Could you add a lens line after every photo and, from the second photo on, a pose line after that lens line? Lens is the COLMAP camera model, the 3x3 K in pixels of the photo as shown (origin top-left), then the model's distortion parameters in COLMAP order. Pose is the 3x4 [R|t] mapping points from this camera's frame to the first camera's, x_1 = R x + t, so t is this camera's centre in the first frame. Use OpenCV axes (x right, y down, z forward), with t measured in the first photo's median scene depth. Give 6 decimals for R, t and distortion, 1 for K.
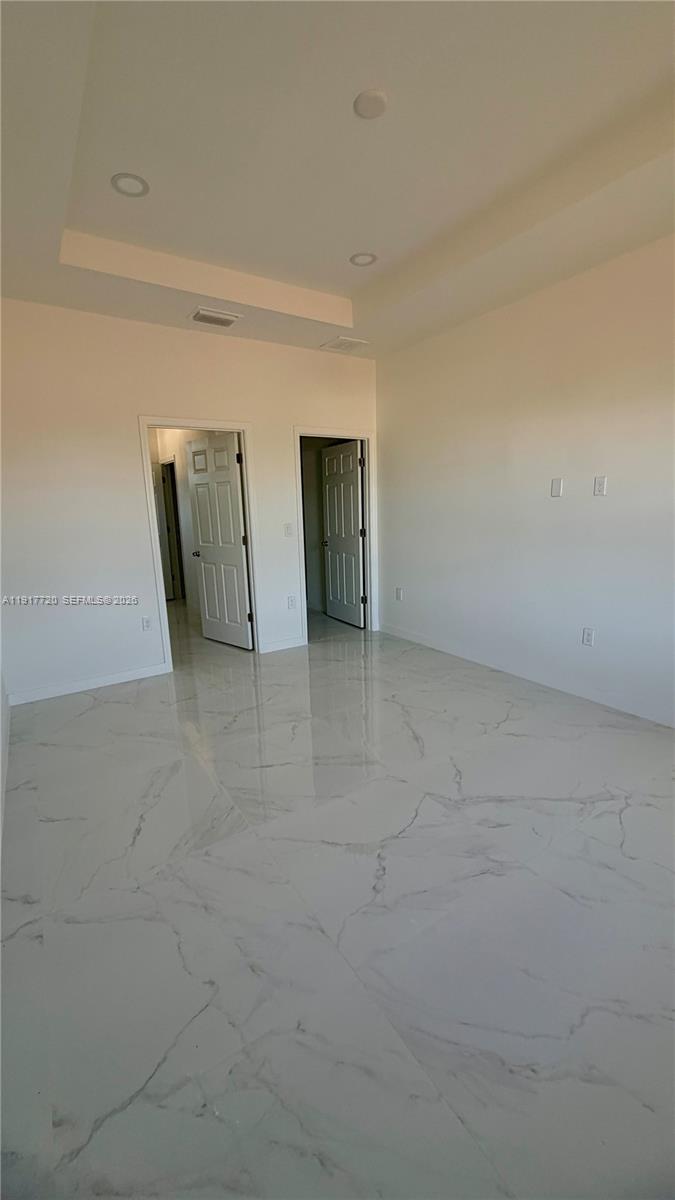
lens RADIAL K [[476.0, 0, 336.7], [0, 476.0, 600.2], [0, 0, 1]] dist [-0.001126, 0.000335]
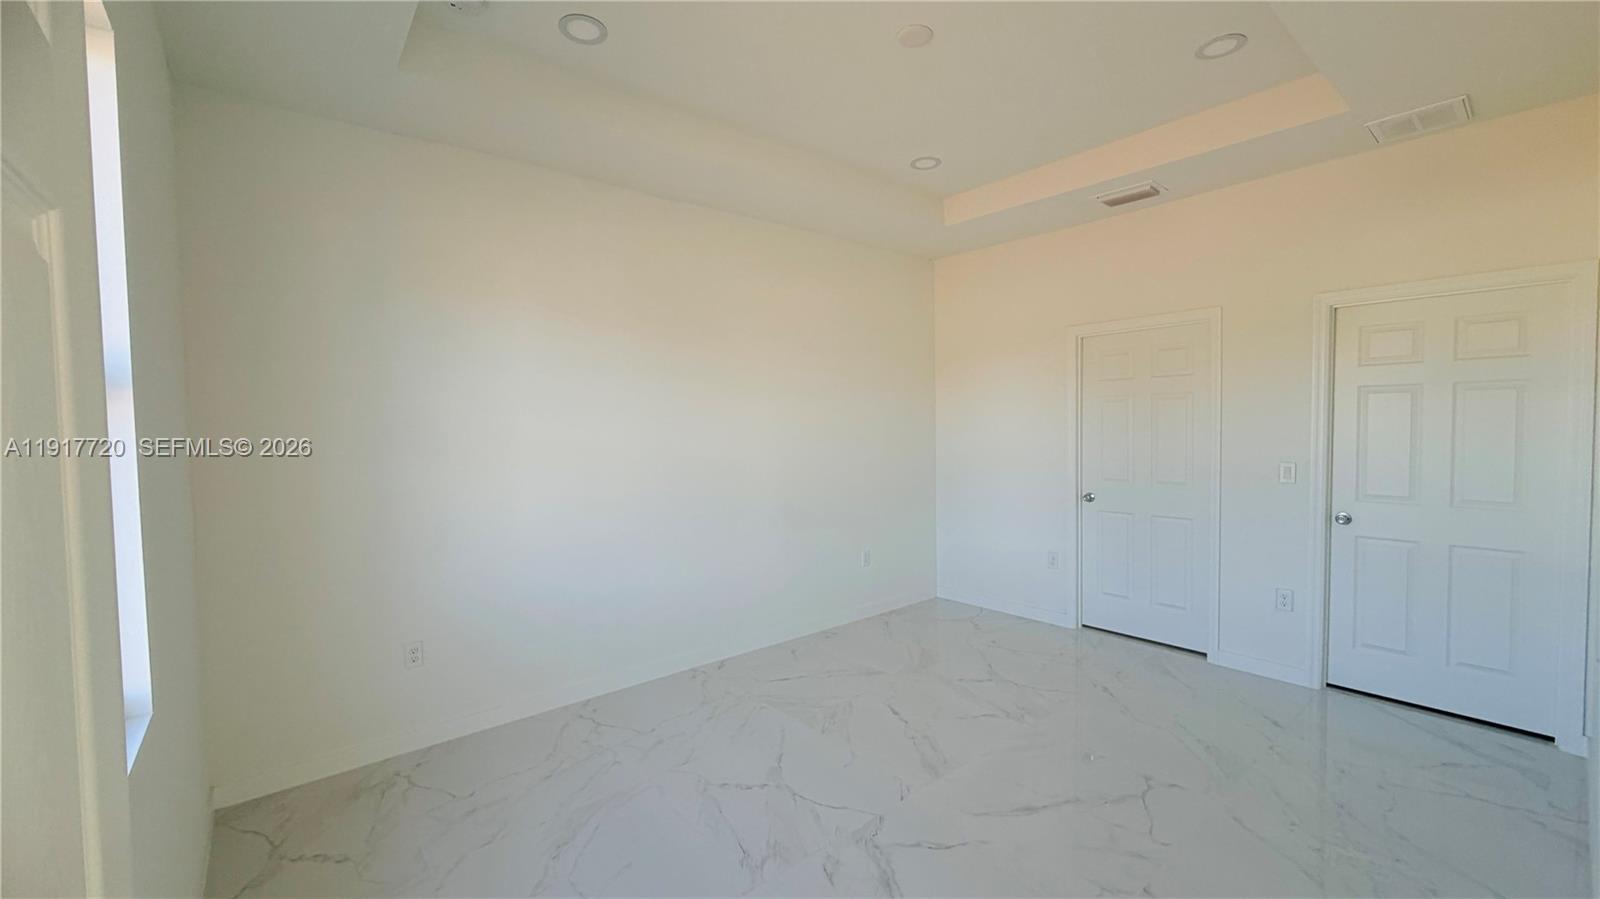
lens RADIAL K [[634.7, 0, 801.8], [0, 634.7, 448.0], [0, 0, 1]] dist [-0.001126, 0.000335]
pose [[0.129442, 0.065269, -0.989437, 1.153638], [-0.188512, 0.981253, 0.040067, -0.193999], [0.973503, 0.181334, 0.139319, 0.631290]]
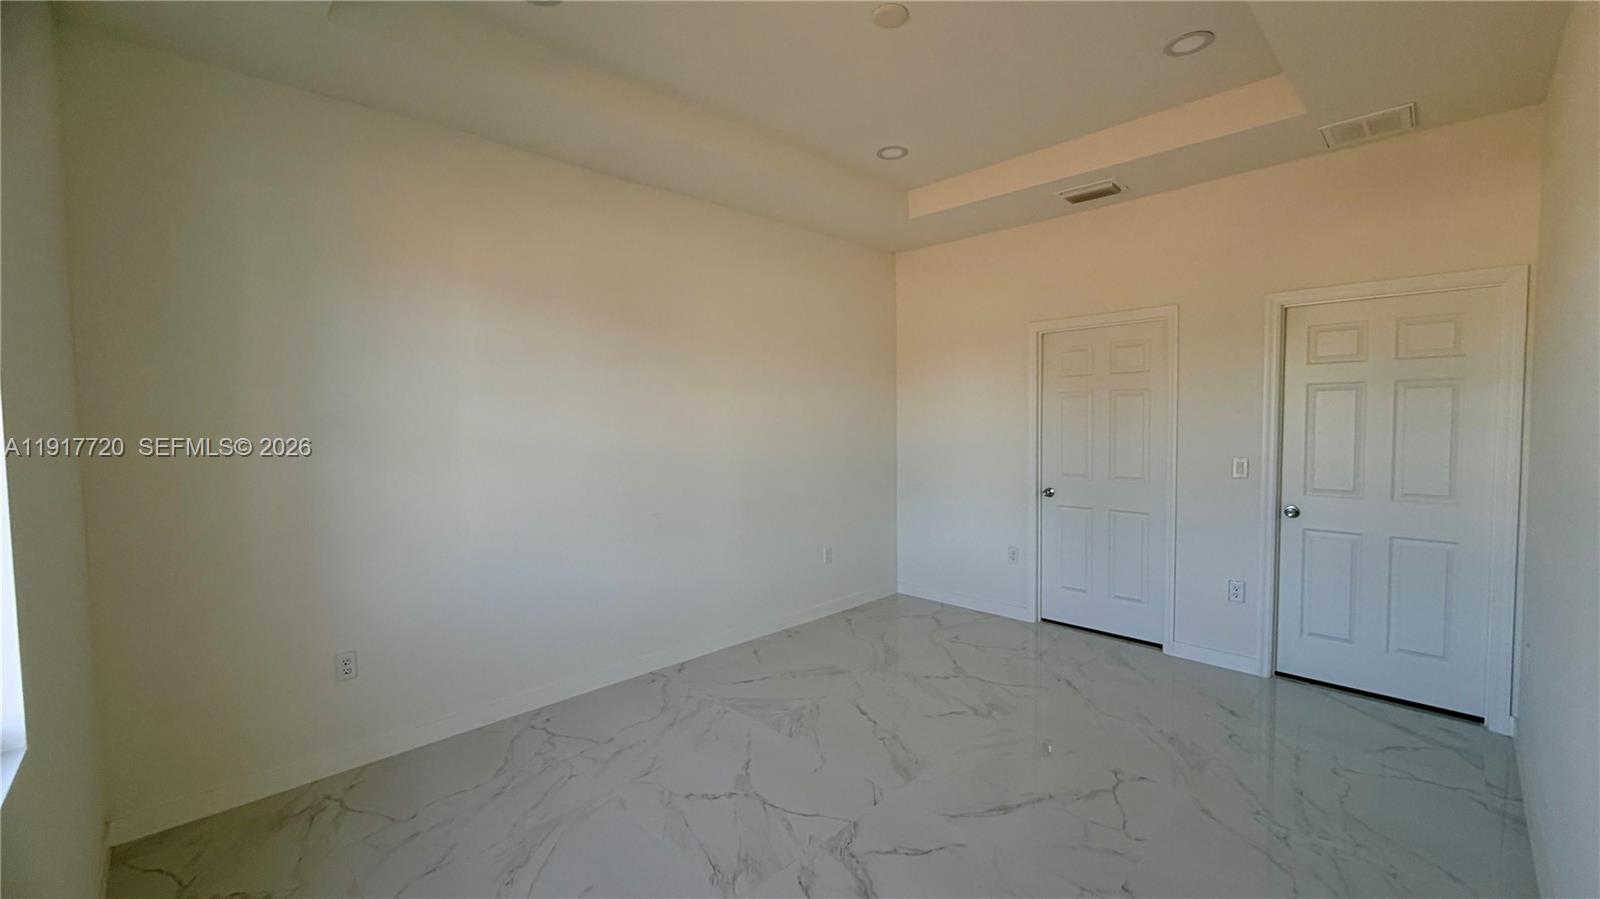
lens RADIAL K [[634.7, 0, 800.5], [0, 634.7, 447.5], [0, 0, 1]] dist [-0.001126, 0.000335]
pose [[0.203949, 0.070643, -0.976429, 1.103662], [-0.193274, 0.980668, 0.030580, -0.181490], [0.959713, 0.182482, 0.213660, 0.606237]]
